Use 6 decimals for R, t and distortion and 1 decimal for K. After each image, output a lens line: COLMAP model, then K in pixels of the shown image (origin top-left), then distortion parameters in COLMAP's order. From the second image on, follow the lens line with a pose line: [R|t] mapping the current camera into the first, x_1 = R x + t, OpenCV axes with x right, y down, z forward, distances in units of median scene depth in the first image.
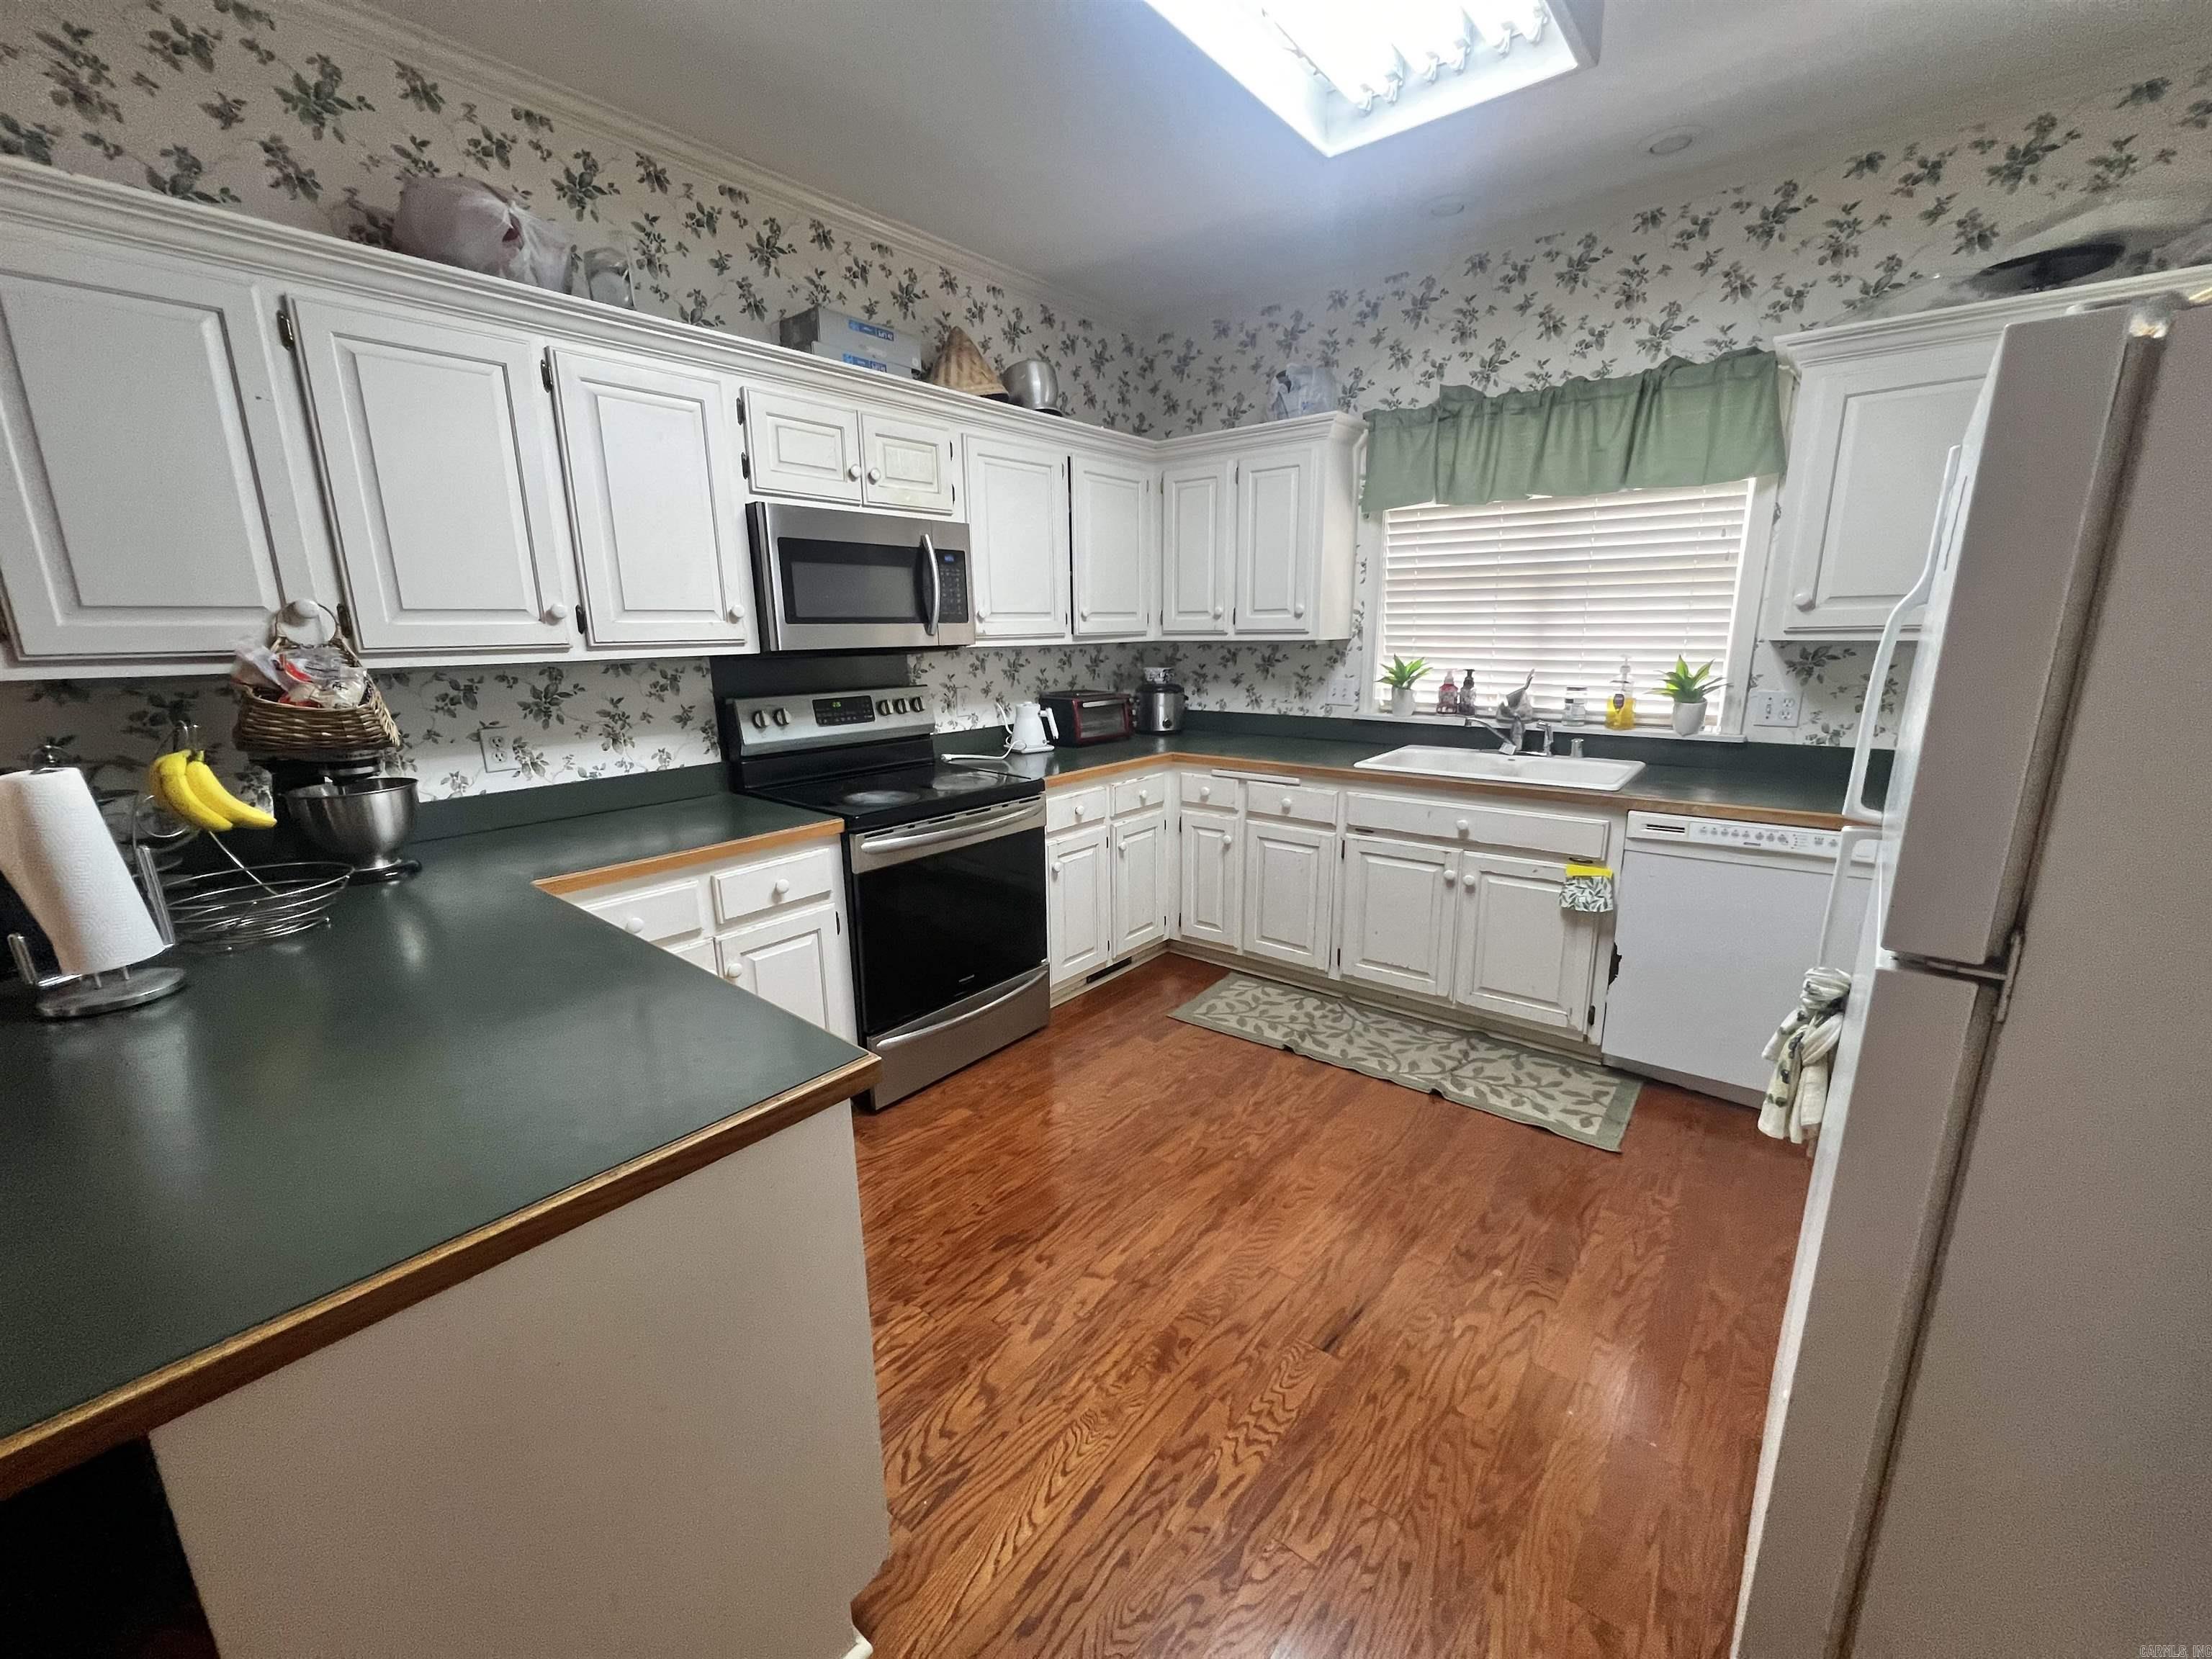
lens RADIAL K [[887.5, 0, 1101.2], [0, 887.5, 835.6], [0, 0, 1]] dist [-0.001161, -0.000044]
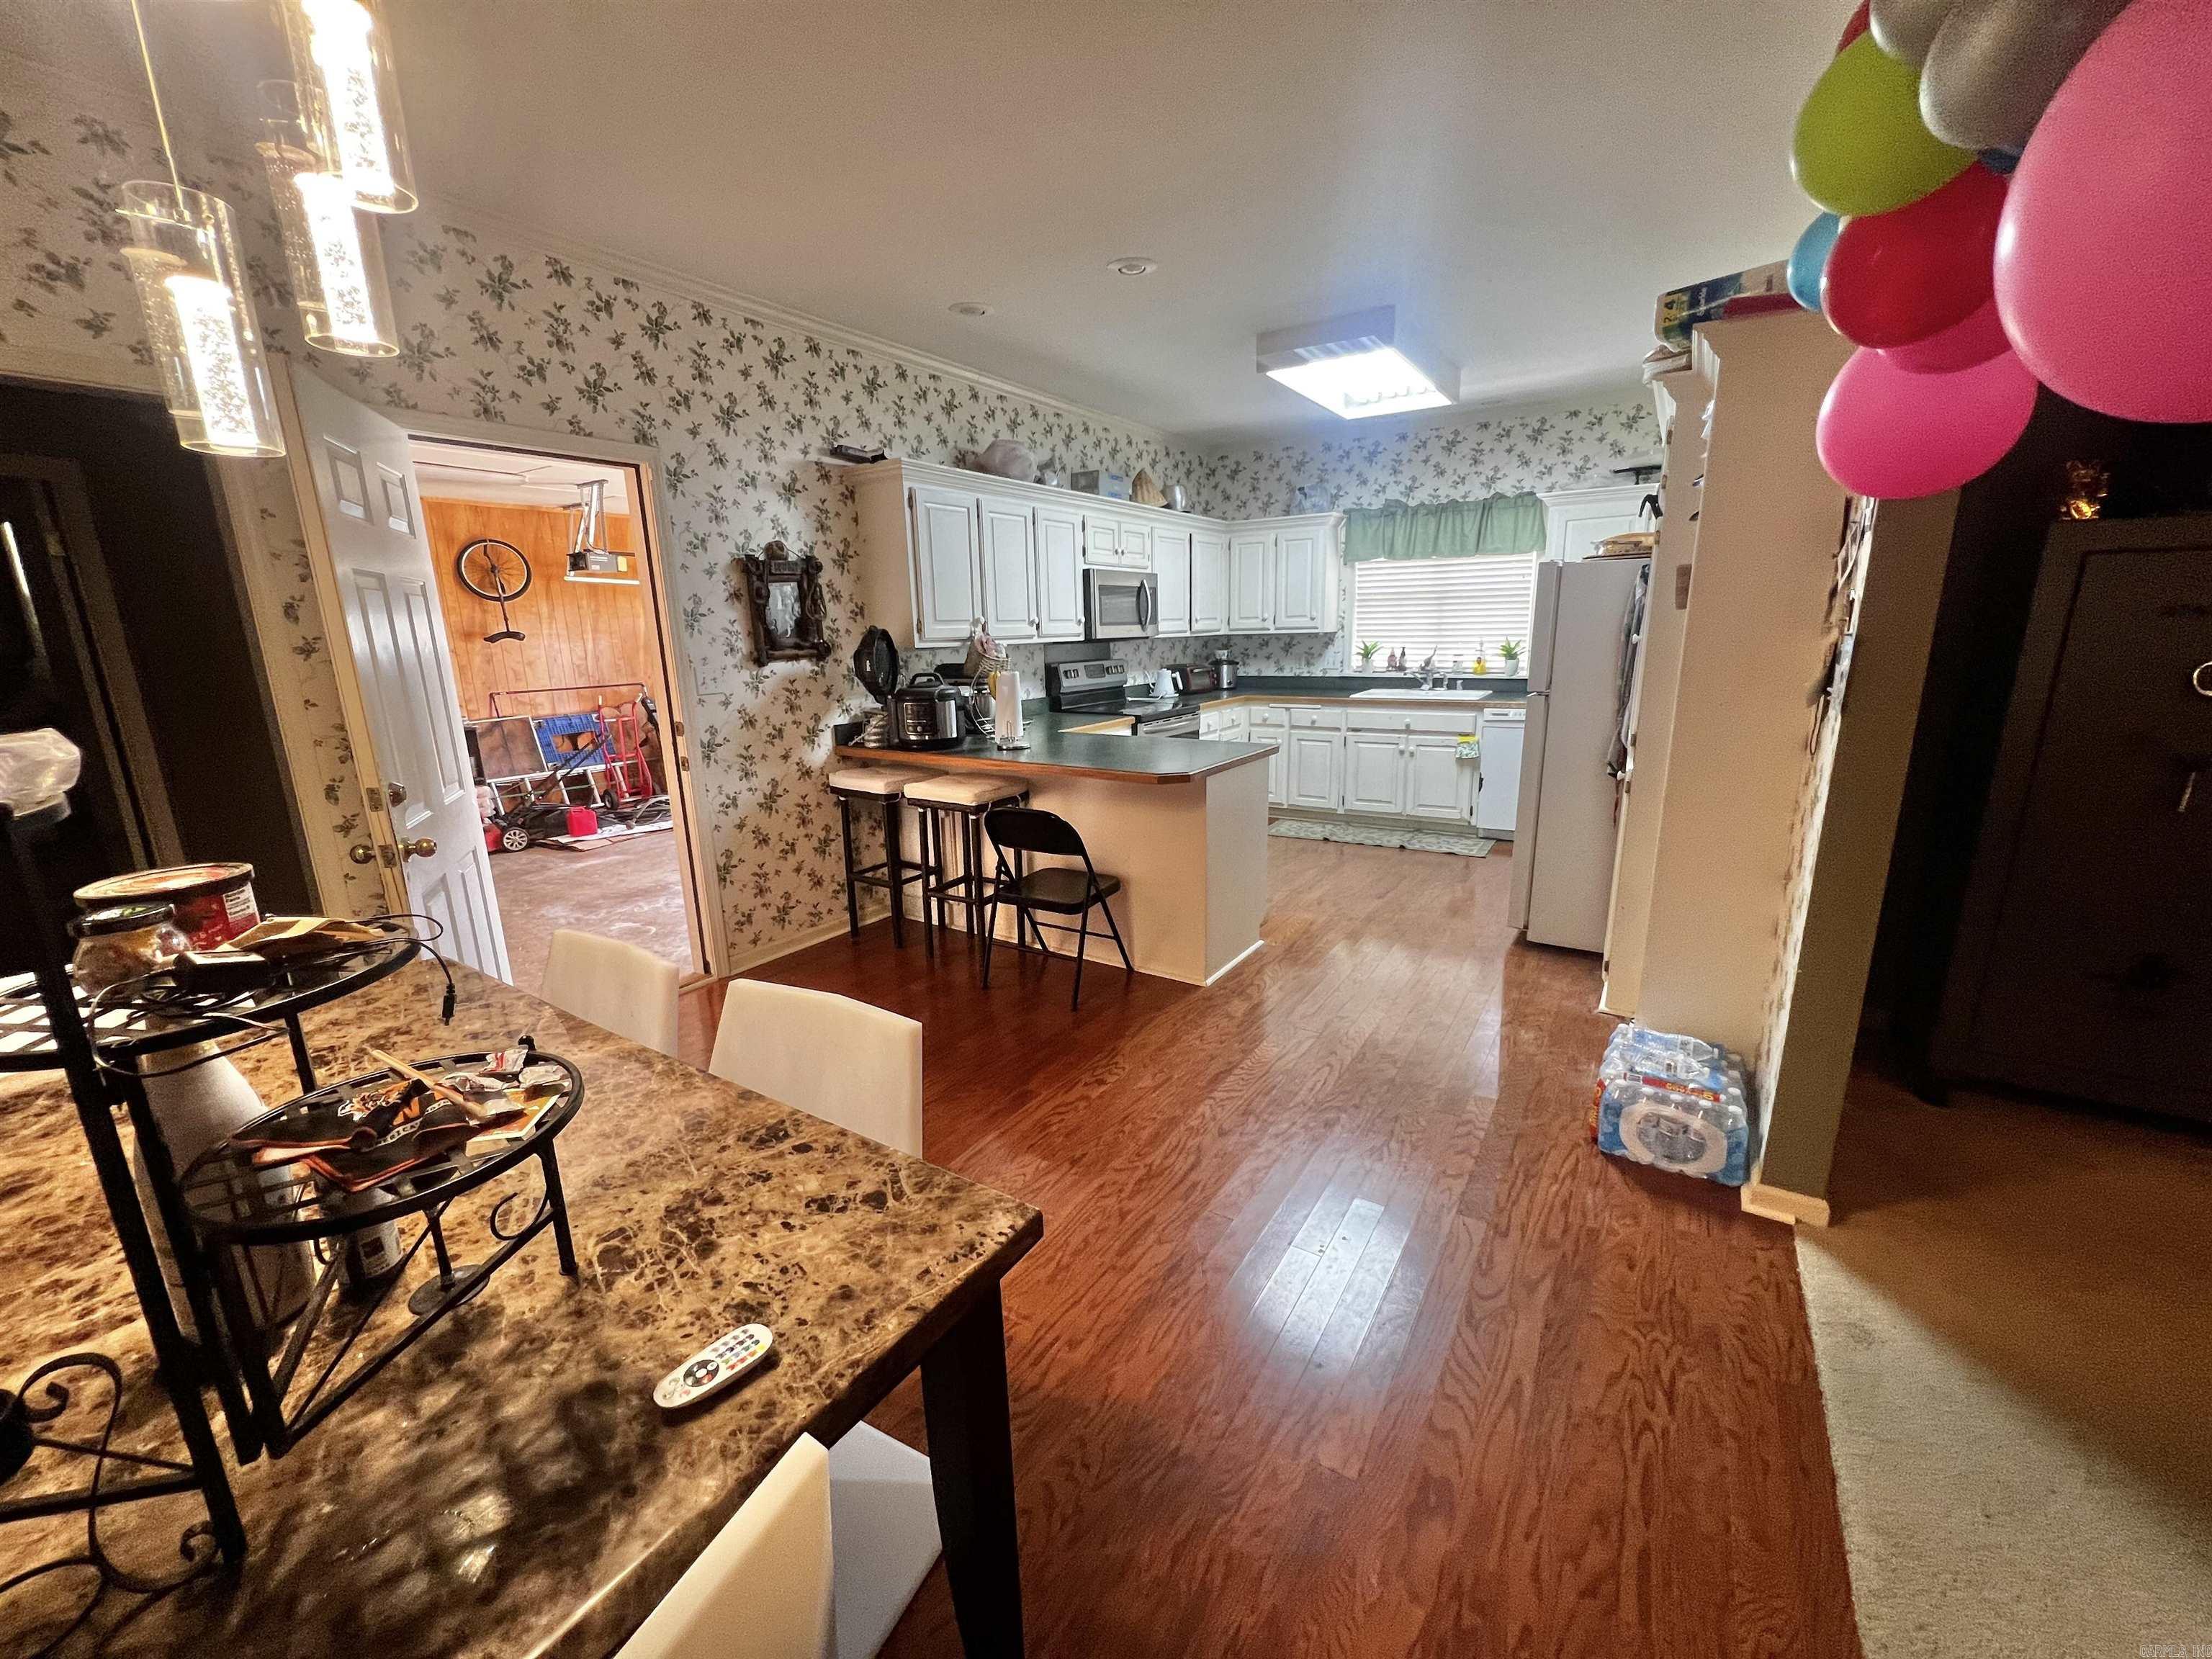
lens RADIAL K [[887.5, 0, 1101.2], [0, 887.5, 835.6], [0, 0, 1]] dist [-0.001161, -0.000044]
pose [[0.993503, -0.035590, 0.108095, -0.460296], [0.036060, 0.999347, -0.002402, 0.203299], [-0.107939, 0.006284, 0.994138, -0.835740]]
